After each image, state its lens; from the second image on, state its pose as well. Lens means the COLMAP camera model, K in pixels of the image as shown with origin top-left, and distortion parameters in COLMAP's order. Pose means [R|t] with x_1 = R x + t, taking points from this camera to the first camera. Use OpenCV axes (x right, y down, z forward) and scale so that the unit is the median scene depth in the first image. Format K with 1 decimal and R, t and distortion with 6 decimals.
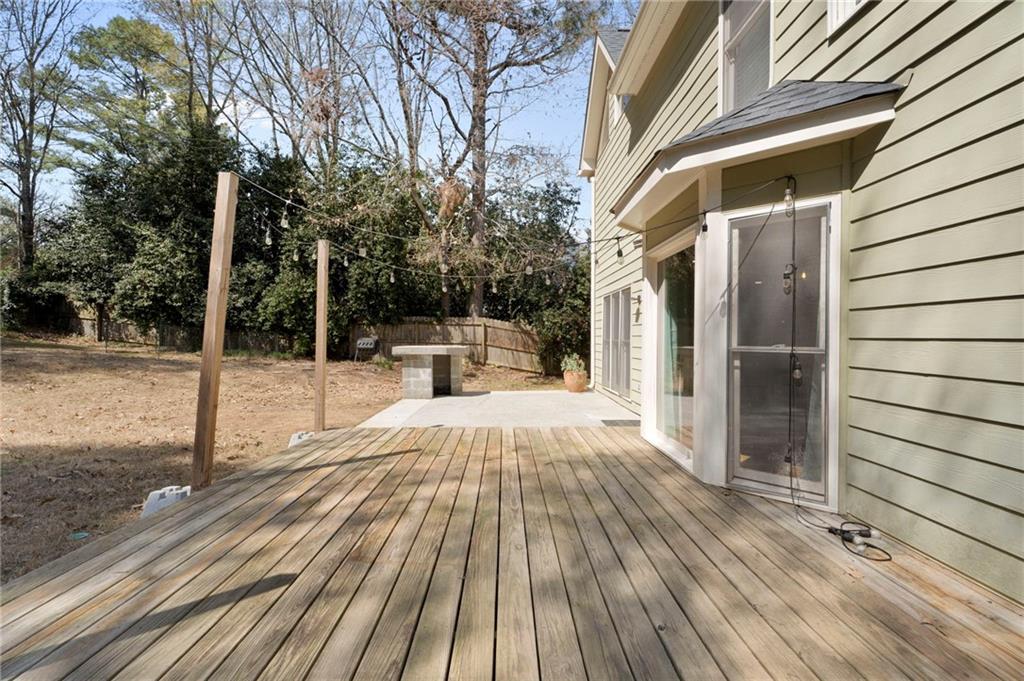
lens RADIAL K [[443.2, 0, 514.0], [0, 443.2, 339.4], [0, 0, 1]] dist [-0.002233, -0.000597]
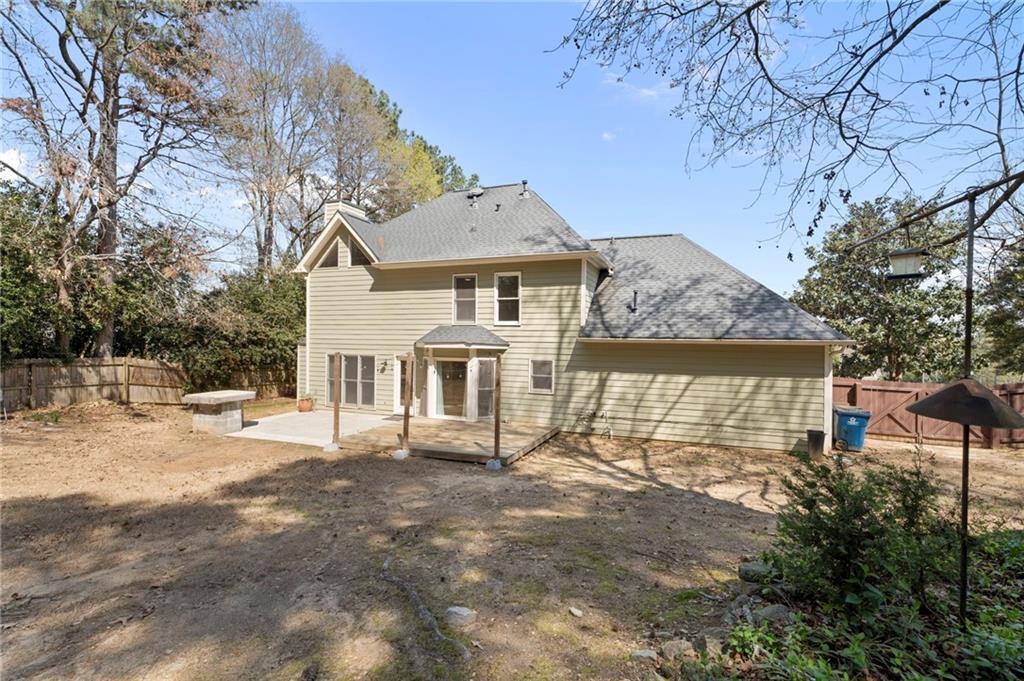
lens RADIAL K [[443.2, 0, 509.2], [0, 443.2, 337.0], [0, 0, 1]] dist [-0.002233, -0.000597]
pose [[0.361952, -0.005374, 0.932181, -0.695011], [0.004253, 0.999982, 0.004114, -0.096937], [-0.932187, 0.002476, 0.361969, -0.179463]]
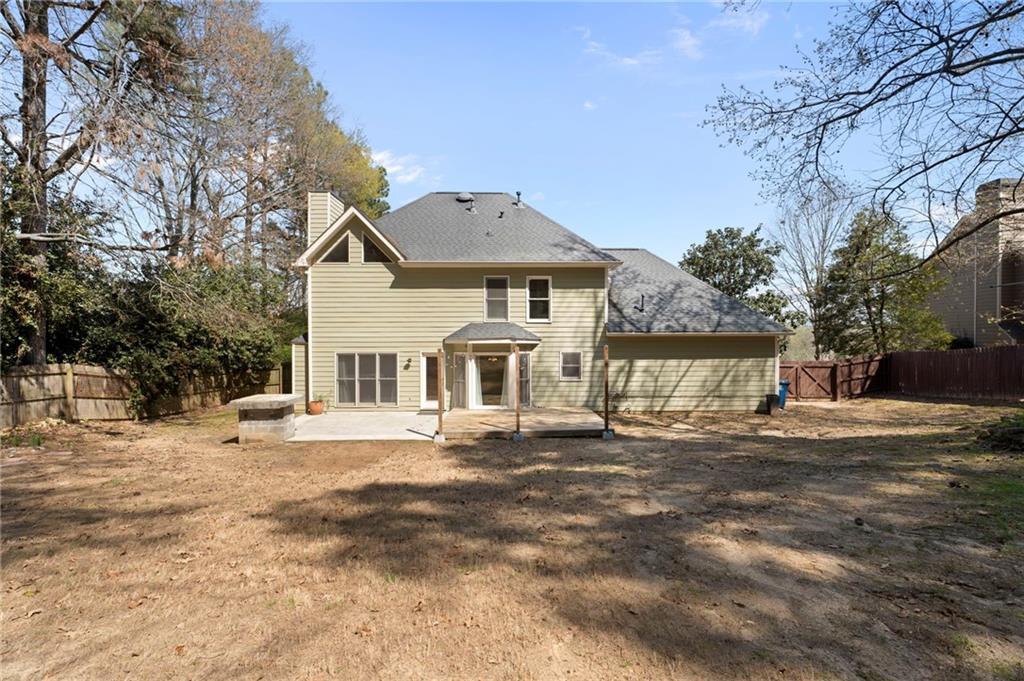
lens RADIAL K [[443.2, 0, 511.3], [0, 443.2, 340.6], [0, 0, 1]] dist [-0.002233, -0.000597]
pose [[-0.001889, -0.020027, 0.999798, -0.874669], [0.014424, 0.999695, 0.020052, -0.096610], [-0.999894, 0.014459, -0.001600, 0.206833]]
